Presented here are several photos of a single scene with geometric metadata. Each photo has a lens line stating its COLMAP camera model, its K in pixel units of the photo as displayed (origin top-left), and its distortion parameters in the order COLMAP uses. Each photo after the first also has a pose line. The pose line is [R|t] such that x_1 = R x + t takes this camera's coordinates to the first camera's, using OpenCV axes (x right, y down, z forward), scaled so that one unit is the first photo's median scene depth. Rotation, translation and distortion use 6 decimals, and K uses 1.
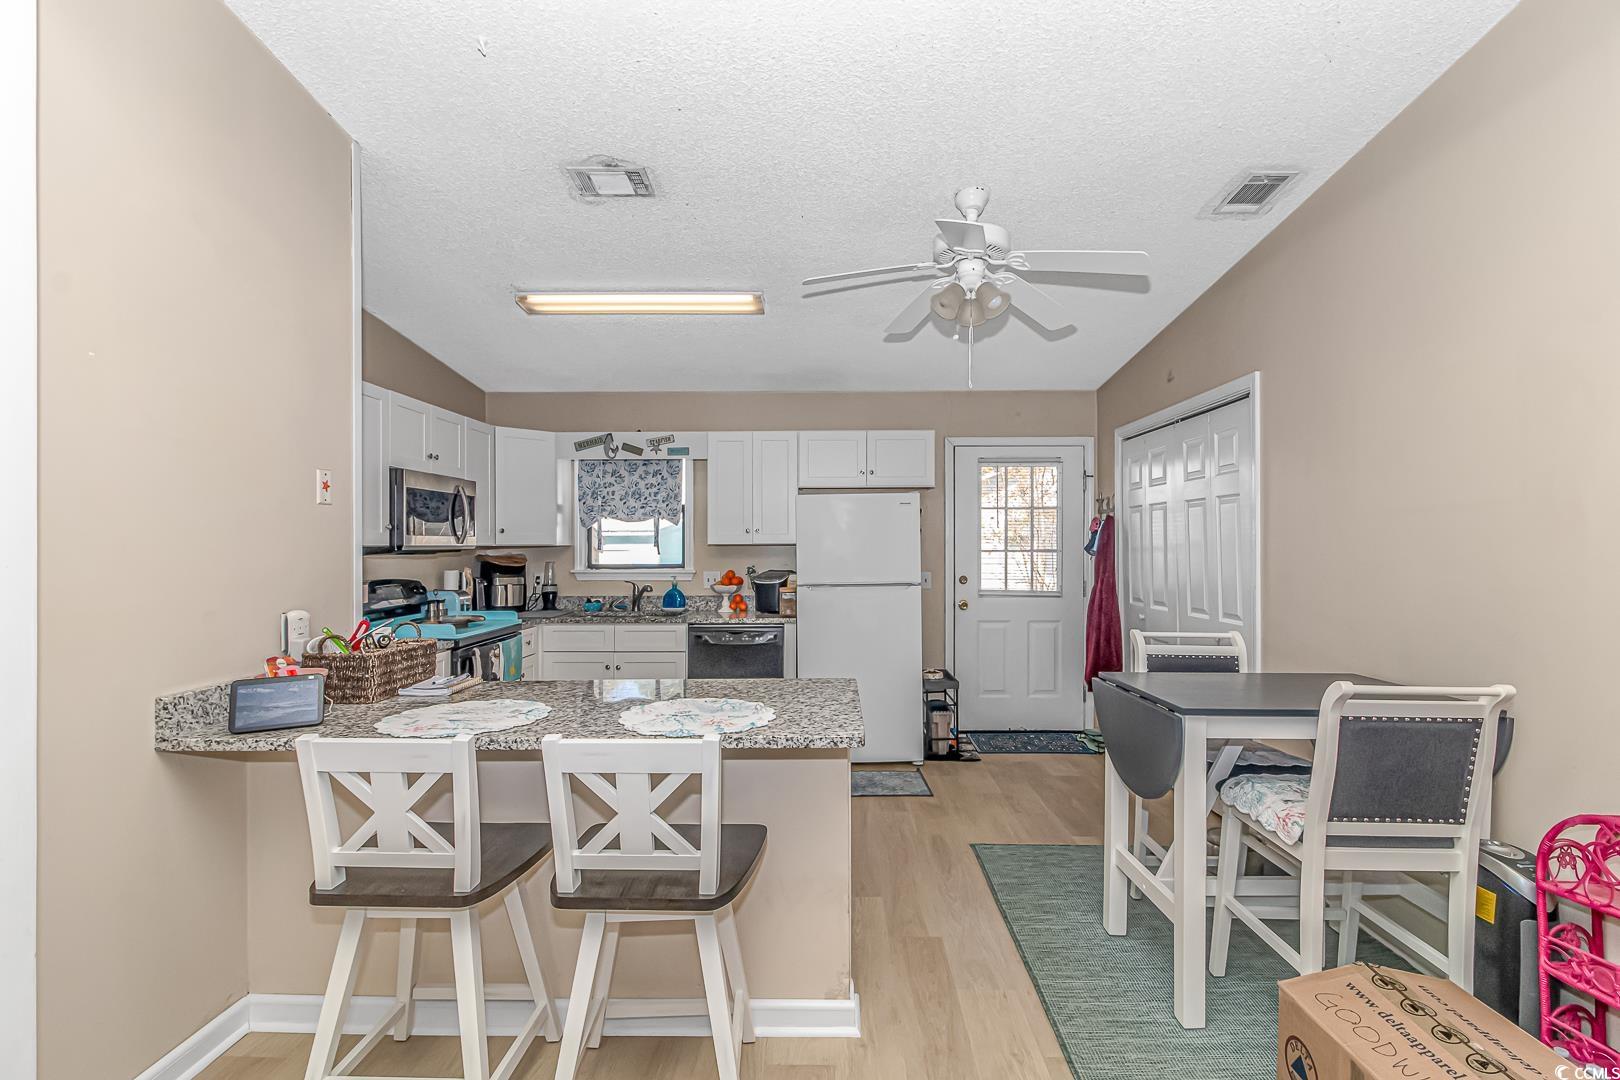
lens RADIAL K [[768.6, 0, 812.3], [0, 768.6, 542.6], [0, 0, 1]] dist [-0.006507, -0.002275]
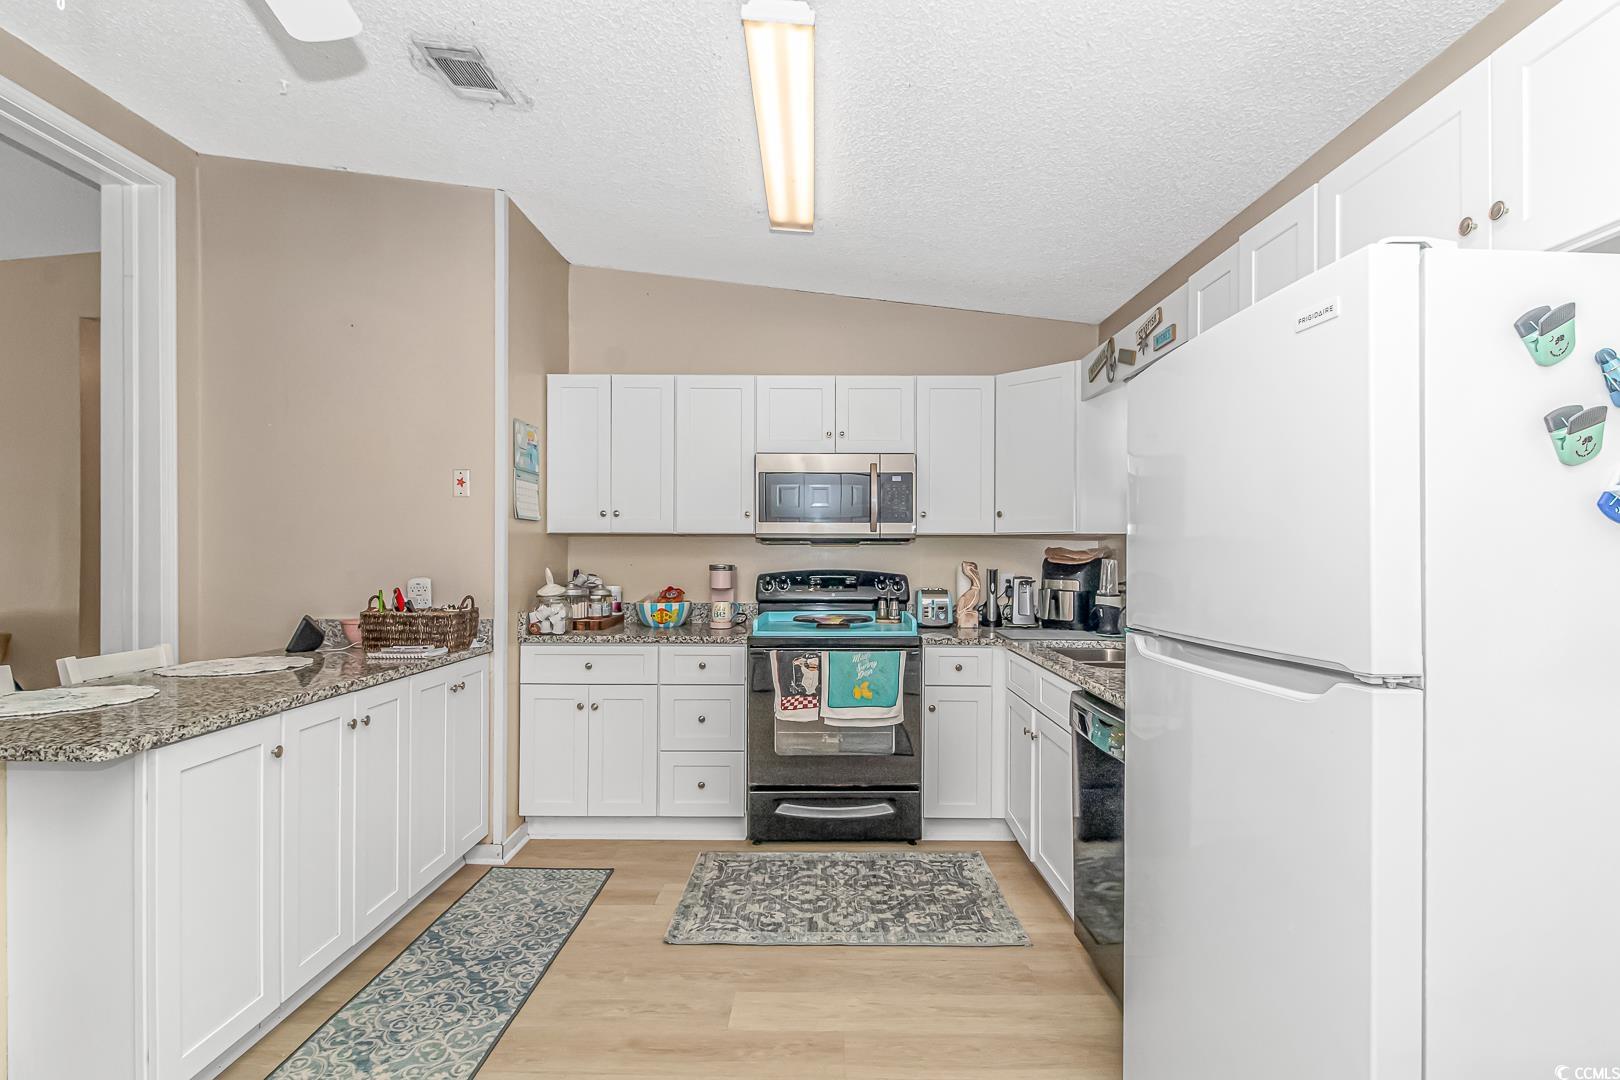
lens RADIAL K [[768.6, 0, 831.0], [0, 768.6, 548.2], [0, 0, 1]] dist [-0.006507, -0.002275]
pose [[0.021027, -0.000196, -0.999779, 0.316813], [-0.001795, 0.999998, -0.000234, 0.016613], [0.999777, 0.001799, 0.021027, 0.778805]]
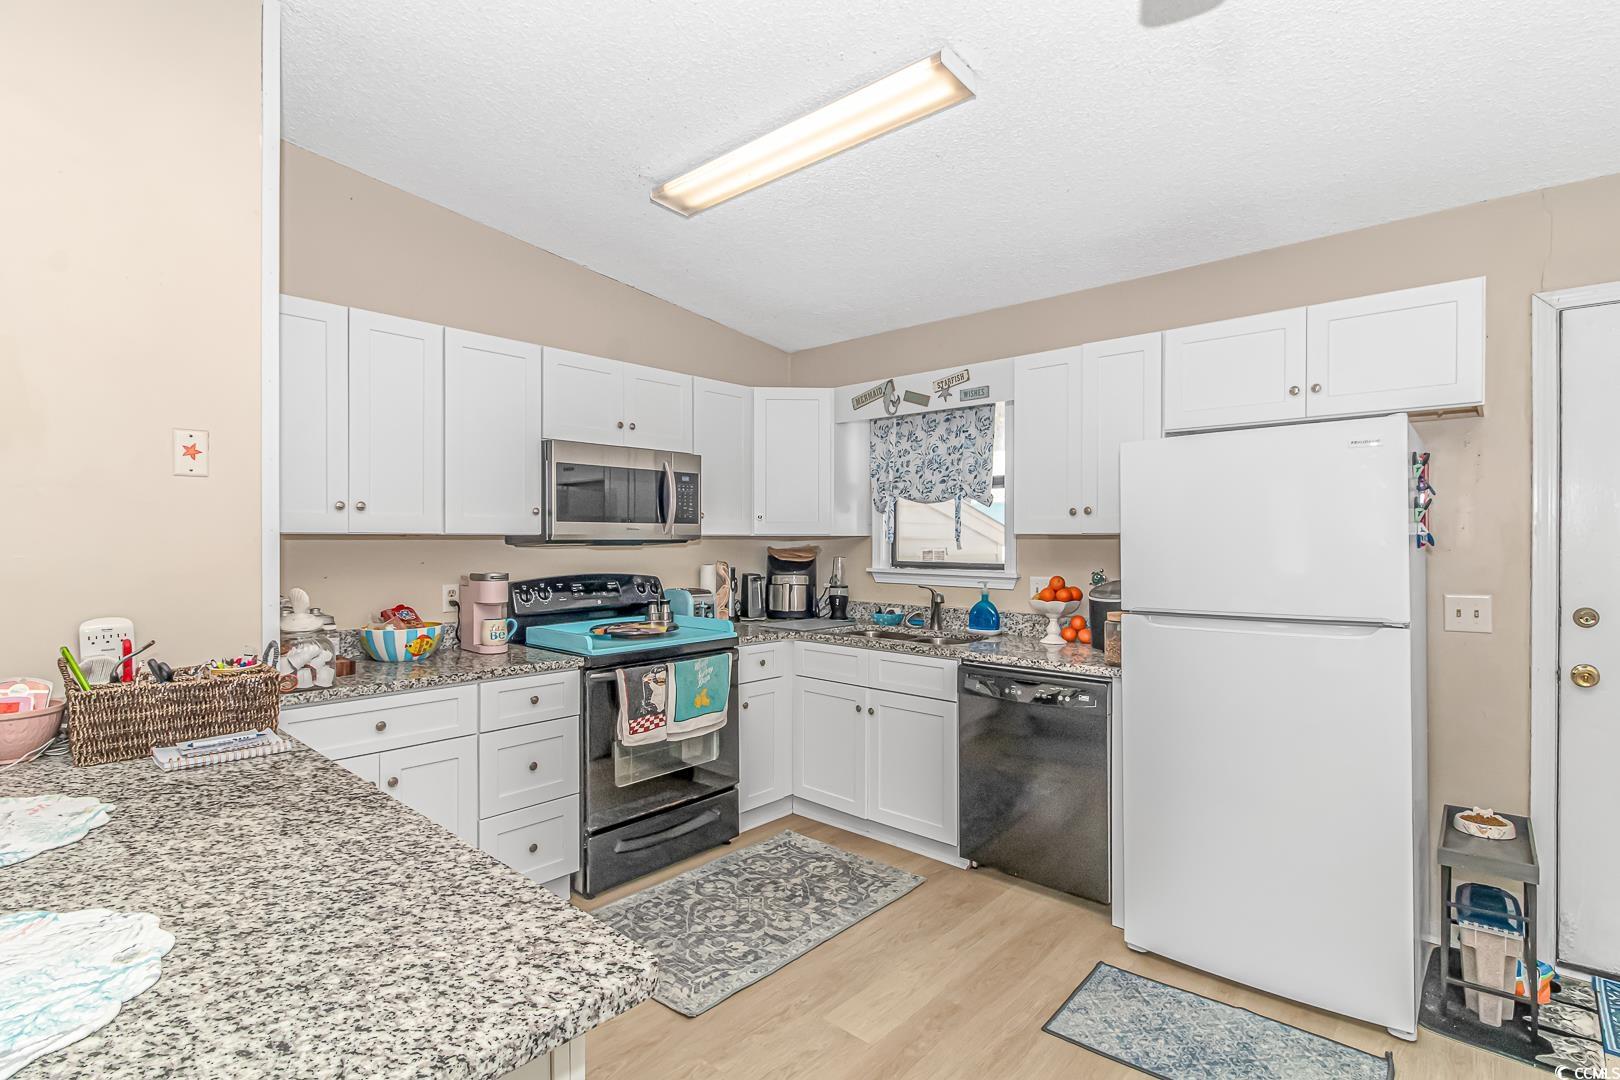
lens RADIAL K [[768.6, 0, 814.2], [0, 768.6, 533.0], [0, 0, 1]] dist [-0.006507, -0.002275]
pose [[0.757196, -0.000893, -0.653187, 0.151622], [-0.001769, 0.999993, -0.003418, 0.003491], [0.653186, 0.003744, 0.757189, 0.409680]]
